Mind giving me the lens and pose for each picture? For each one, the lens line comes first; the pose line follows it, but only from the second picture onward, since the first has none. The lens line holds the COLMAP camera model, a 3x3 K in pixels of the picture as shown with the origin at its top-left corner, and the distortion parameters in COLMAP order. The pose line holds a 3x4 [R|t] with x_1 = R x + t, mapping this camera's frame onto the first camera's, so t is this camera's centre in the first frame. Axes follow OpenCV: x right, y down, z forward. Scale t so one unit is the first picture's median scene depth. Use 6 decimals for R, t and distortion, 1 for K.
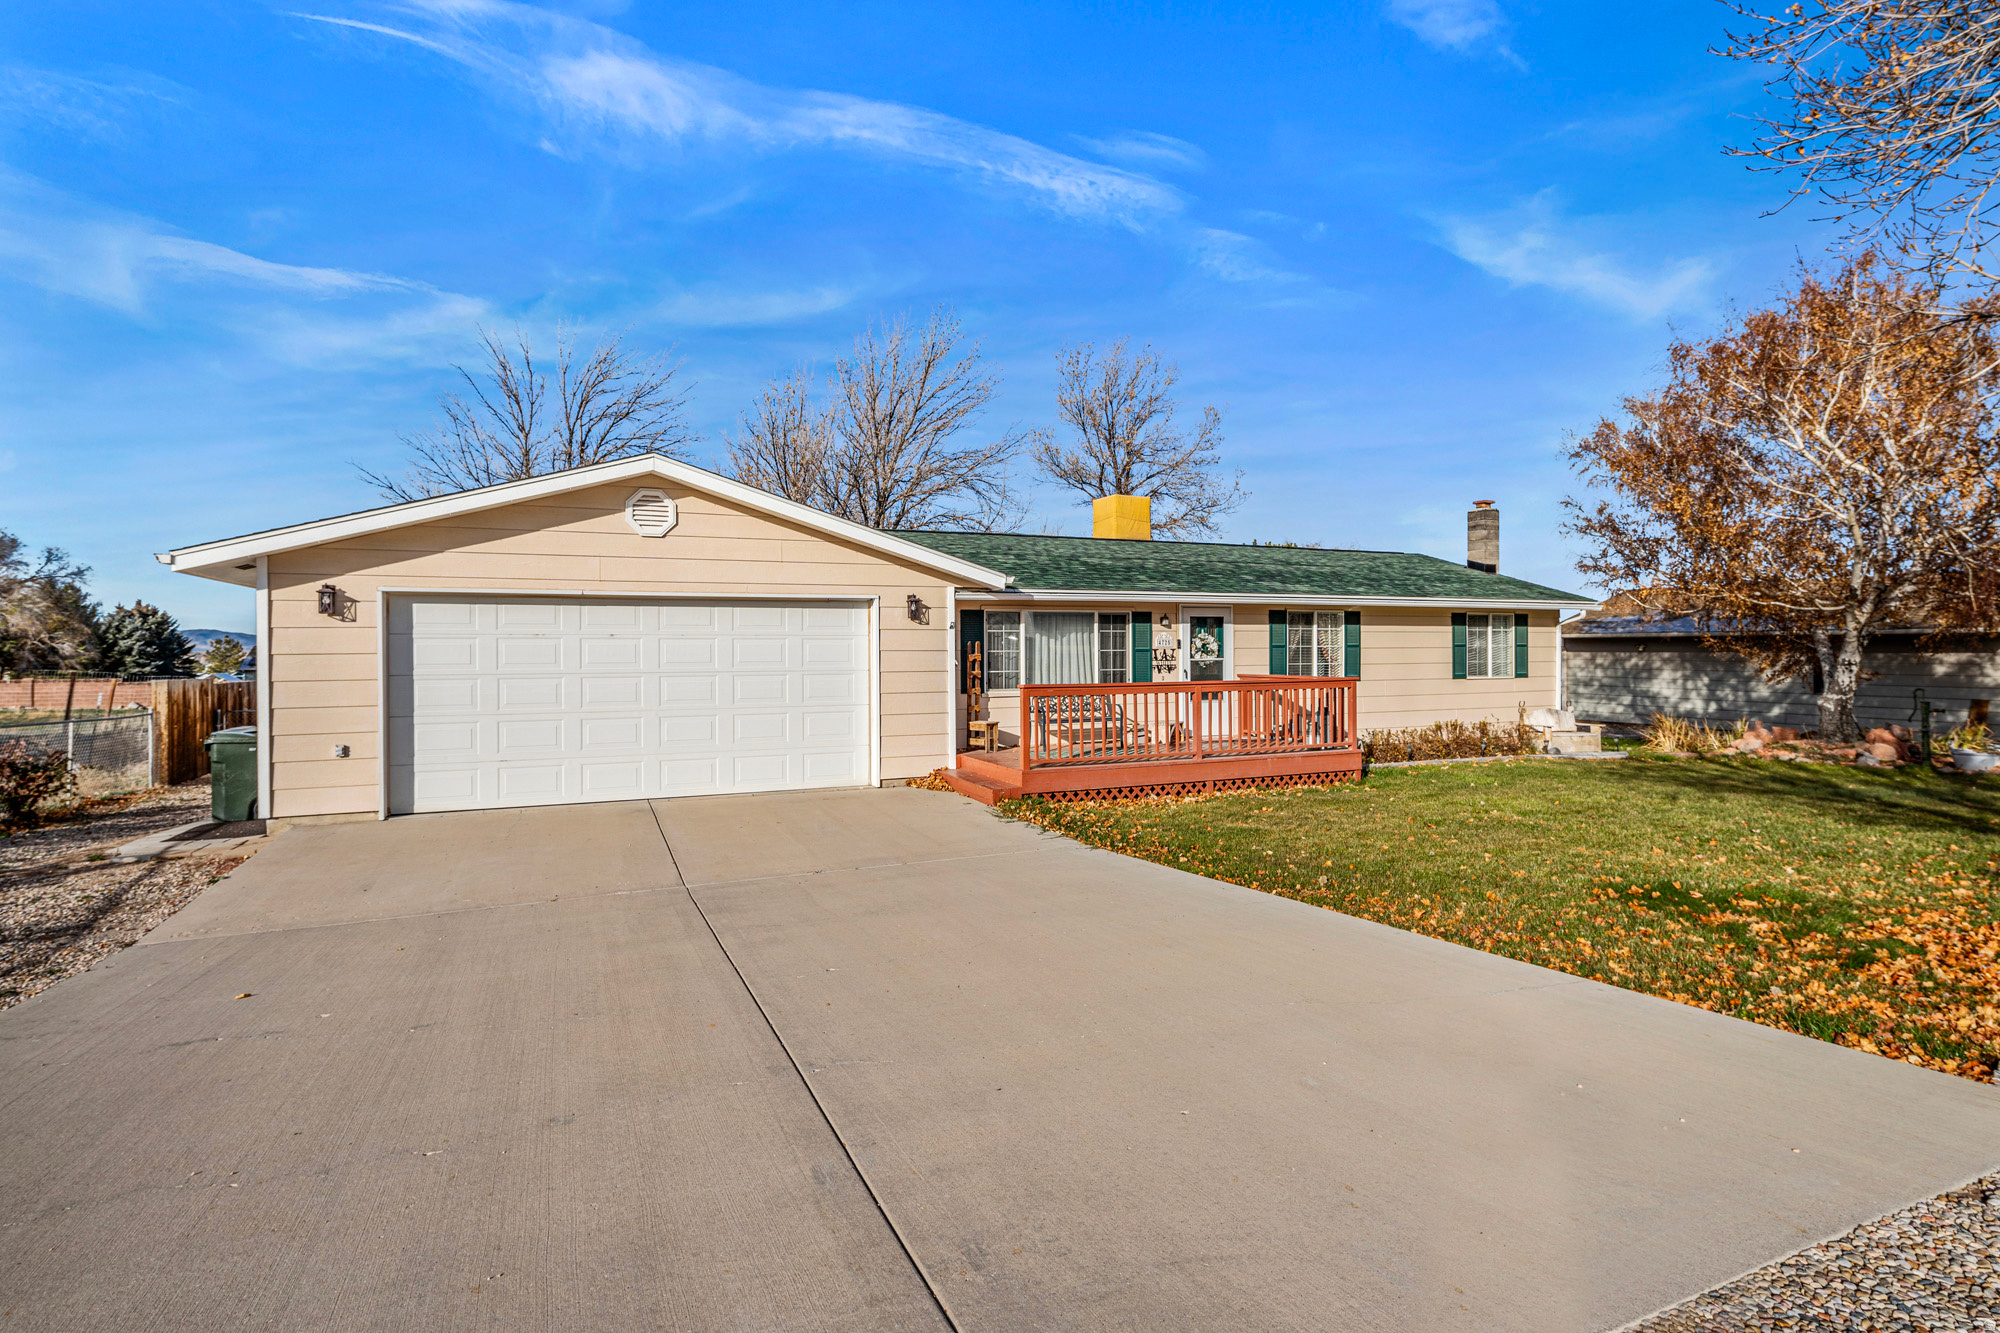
lens RADIAL K [[986.4, 0, 1002.5], [0, 986.4, 665.6], [0, 0, 1]] dist [0.004253, -0.003274]
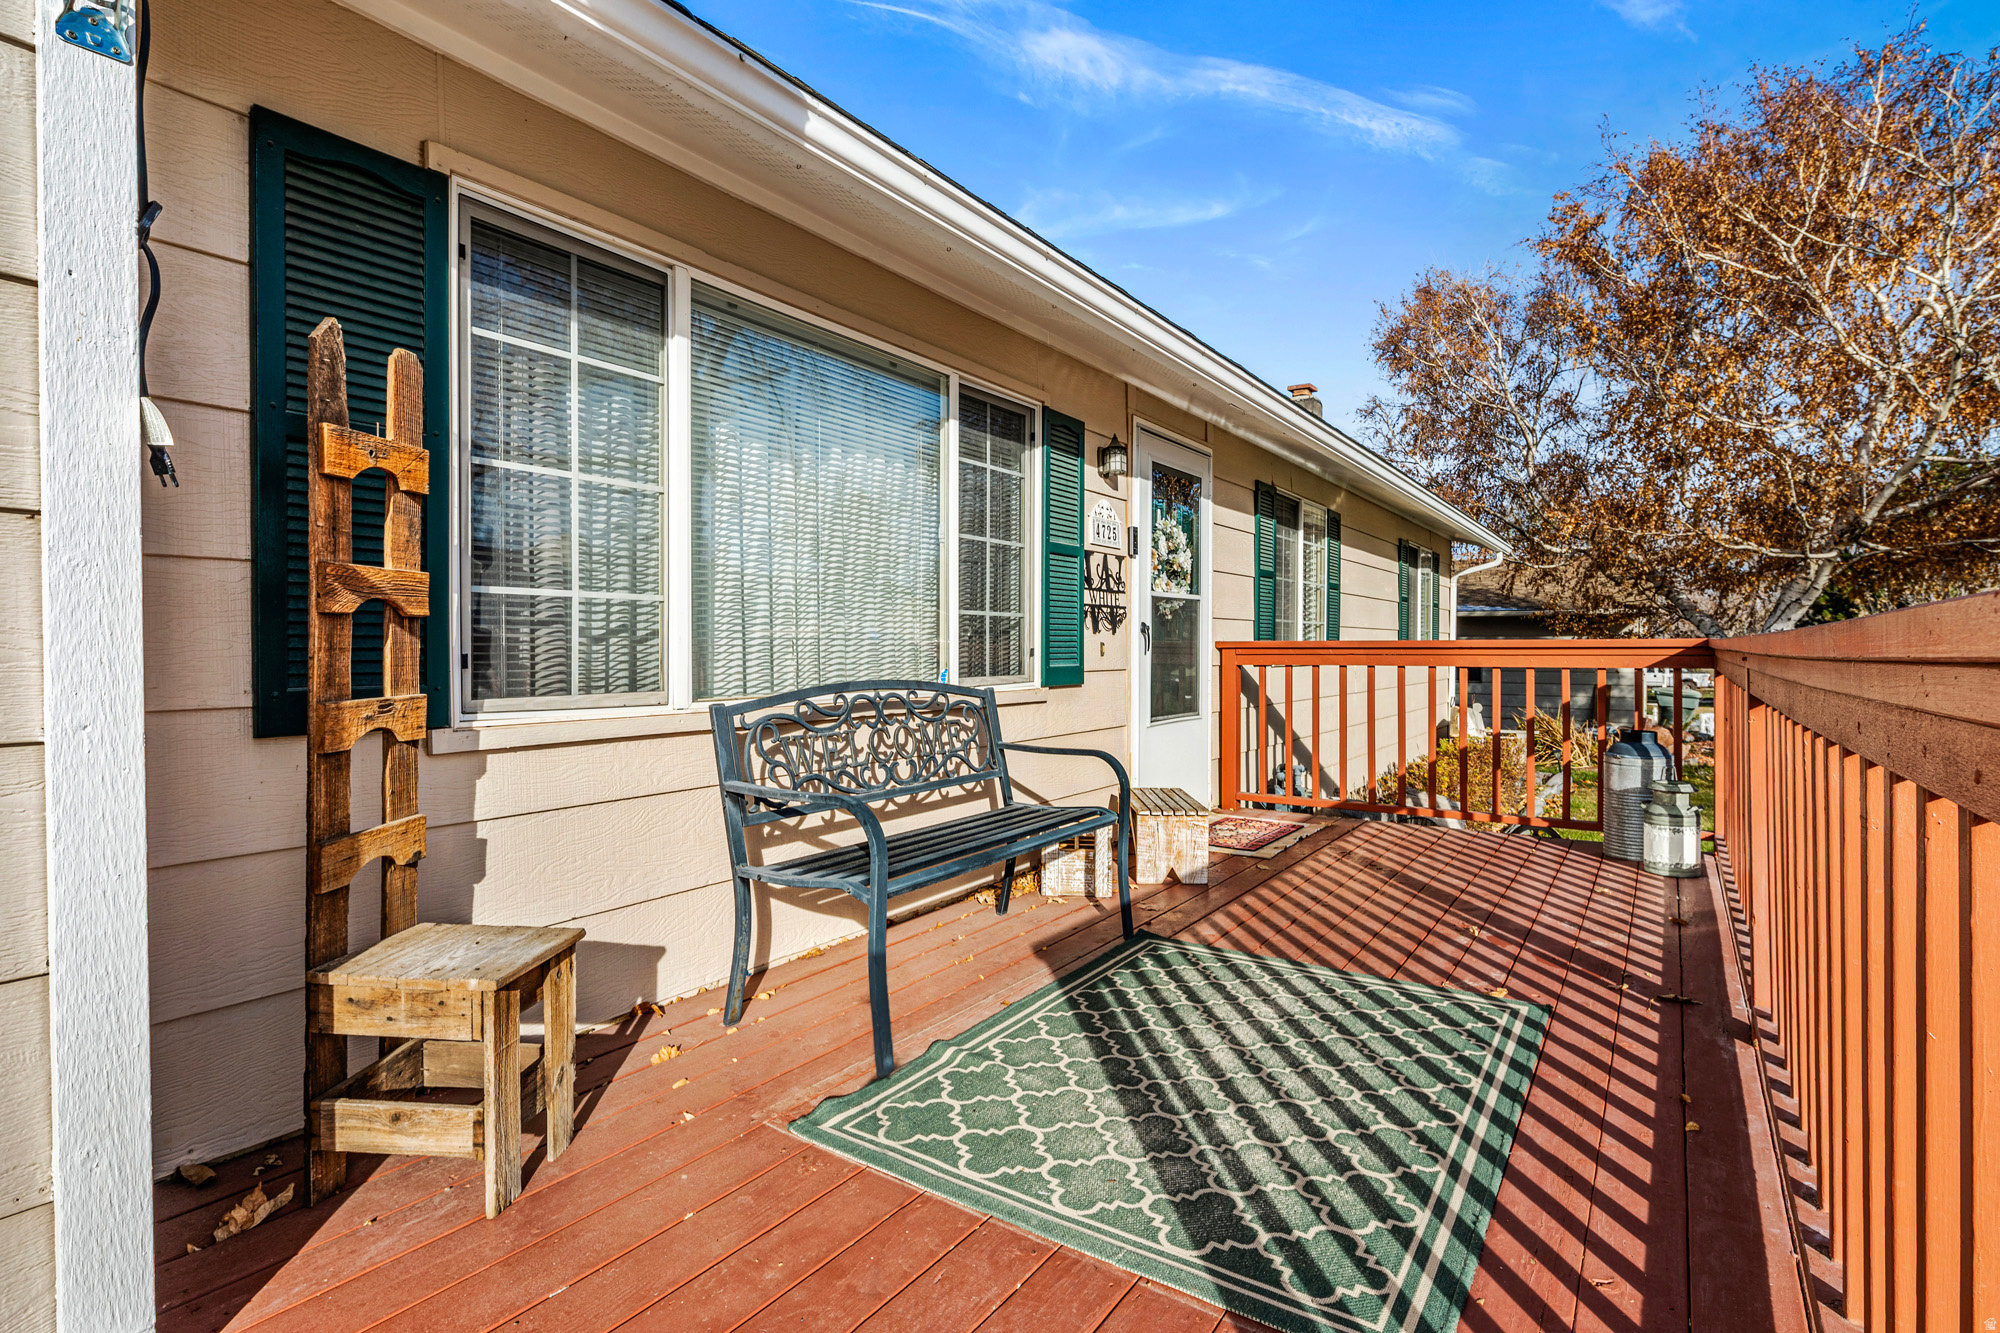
lens RADIAL K [[986.4, 0, 991.3], [0, 986.4, 651.8], [0, 0, 1]] dist [0.004253, -0.003274]
pose [[0.849182, 0.004913, 0.528077, -0.025735], [-0.000885, 0.999969, -0.007880, 0.016274], [-0.528099, 0.006225, 0.849160, 0.774733]]
